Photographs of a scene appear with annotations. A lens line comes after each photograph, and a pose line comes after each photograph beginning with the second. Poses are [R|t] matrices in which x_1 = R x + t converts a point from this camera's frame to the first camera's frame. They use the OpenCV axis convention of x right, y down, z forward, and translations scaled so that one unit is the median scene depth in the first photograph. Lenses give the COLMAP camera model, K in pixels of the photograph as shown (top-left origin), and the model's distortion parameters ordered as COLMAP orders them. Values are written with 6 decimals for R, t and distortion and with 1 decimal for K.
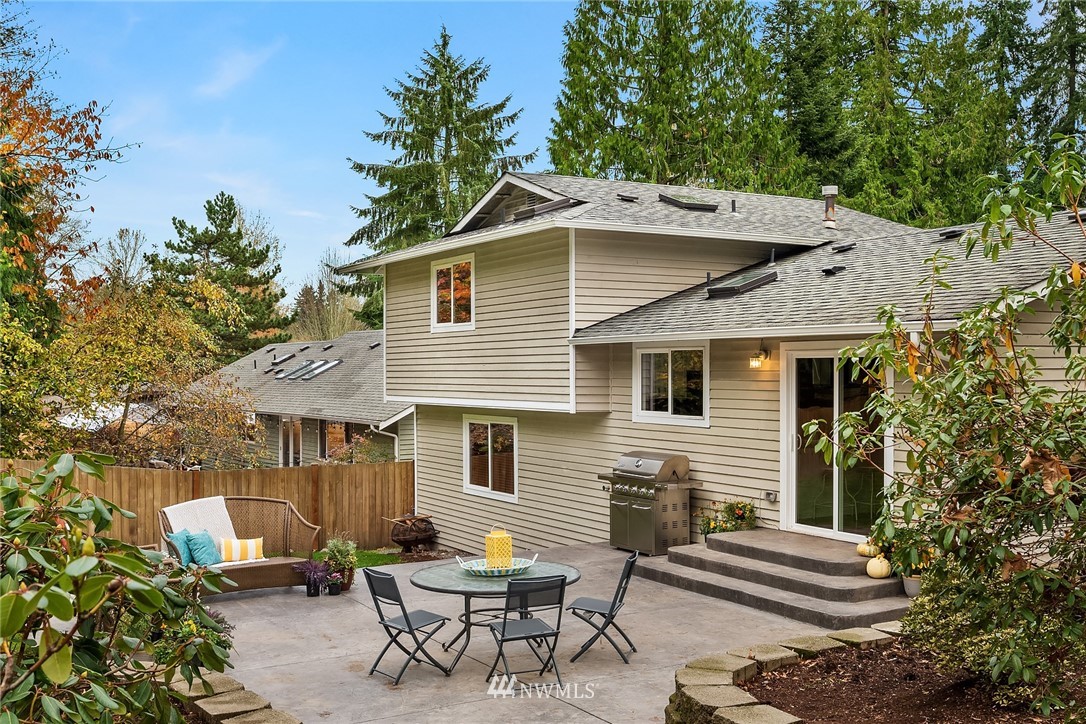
lens RADIAL K [[1114.7, 0, 543.0], [0, 1114.7, 362.0], [0, 0, 1]] dist [-0.017570, -0.009316]
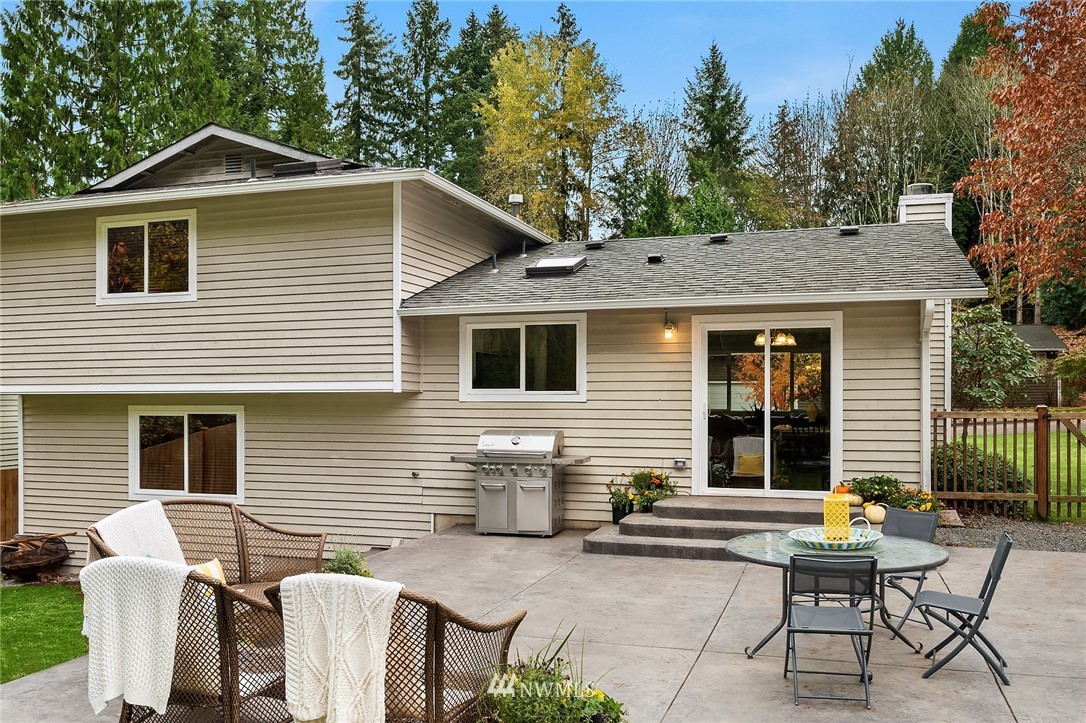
lens RADIAL K [[898.4, 0, 542.2], [0, 898.4, 378.3], [0, 0, 1]] dist [-0.012742, -0.001085]
pose [[0.745480, 0.009452, 0.666461, -0.368036], [-0.004355, 0.999947, -0.009310, 0.040350], [-0.666514, 0.004038, 0.745482, 0.380122]]
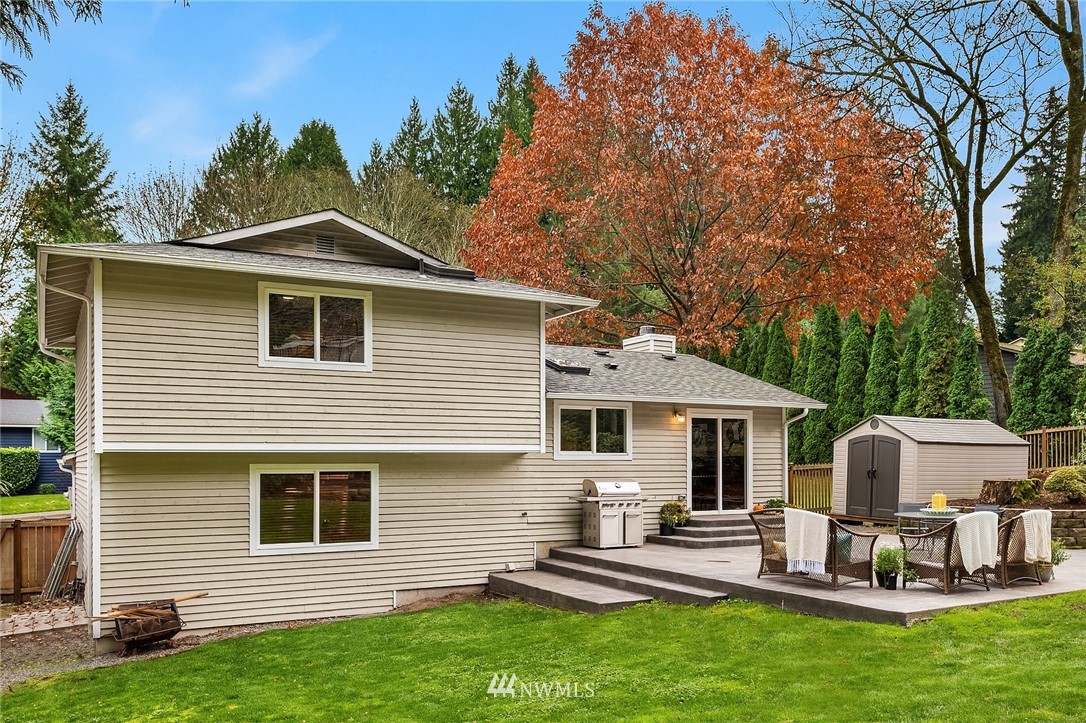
lens RADIAL K [[915.5, 0, 541.2], [0, 915.5, 449.6], [0, 0, 1]] dist [-0.012886, -0.005113]
pose [[0.010637, 0.014198, 0.999843, -0.986622], [-0.008939, 0.999861, -0.014103, 0.056099], [-0.999903, -0.008788, 0.010763, 0.985453]]
